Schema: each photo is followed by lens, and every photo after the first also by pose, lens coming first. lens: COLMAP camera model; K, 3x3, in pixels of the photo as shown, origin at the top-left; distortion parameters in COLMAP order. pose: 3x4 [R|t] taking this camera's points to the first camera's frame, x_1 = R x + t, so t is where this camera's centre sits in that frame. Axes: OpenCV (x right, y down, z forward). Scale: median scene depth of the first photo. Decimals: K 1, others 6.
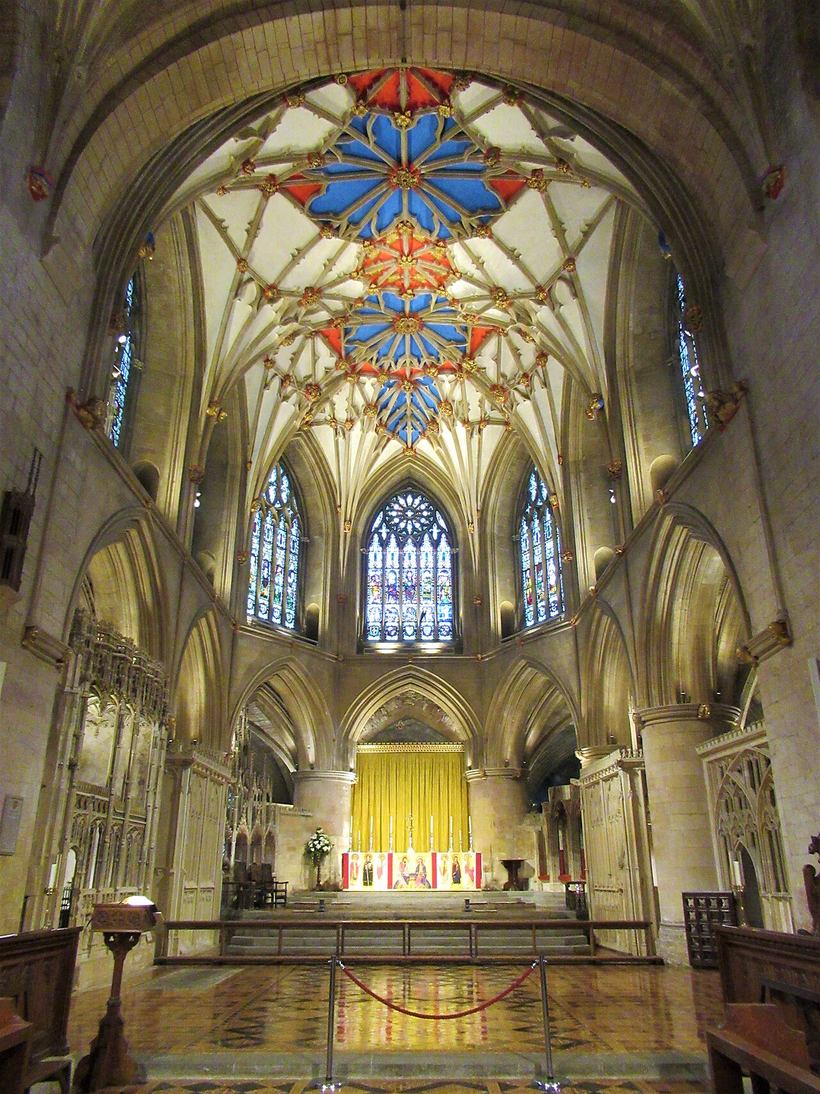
lens RADIAL K [[839.4, 0, 410.0], [0, 839.4, 547.0], [0, 0, 1]] dist [0.000964, 0.000082]
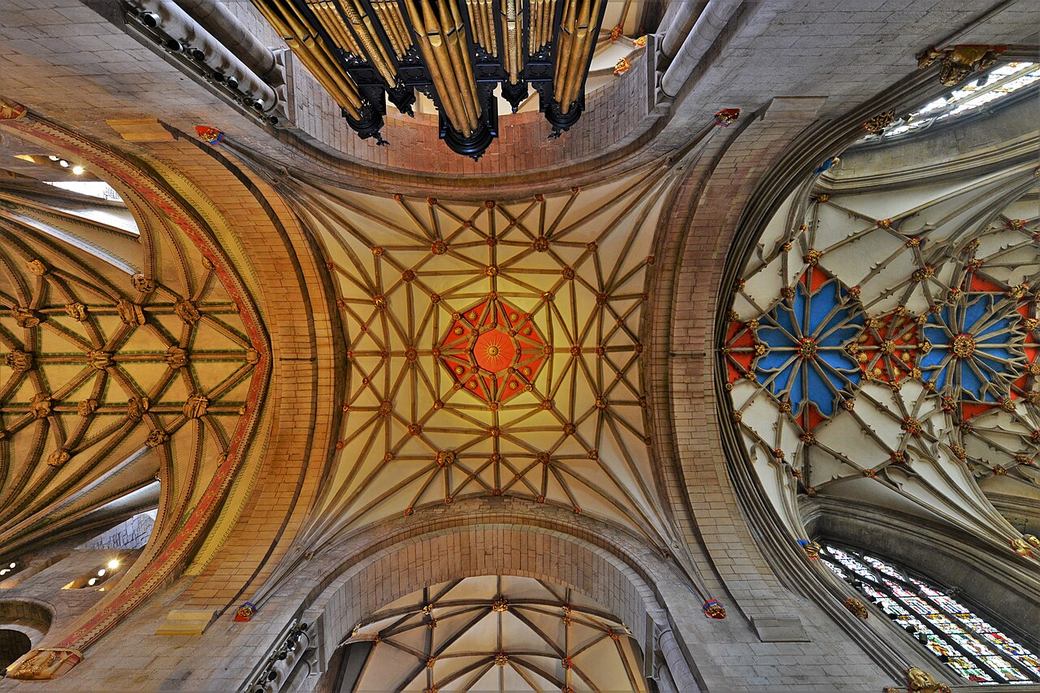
lens RADIAL K [[444.9, 0, 520.0], [0, 444.9, 346.5], [0, 0, 1]] dist [0.000029, 0.000334]
pose [[-0.009486, -0.997419, -0.071173, 0.058121], [0.386637, 0.061982, -0.920147, 0.088994], [0.922183, -0.036246, 0.385051, 0.216678]]
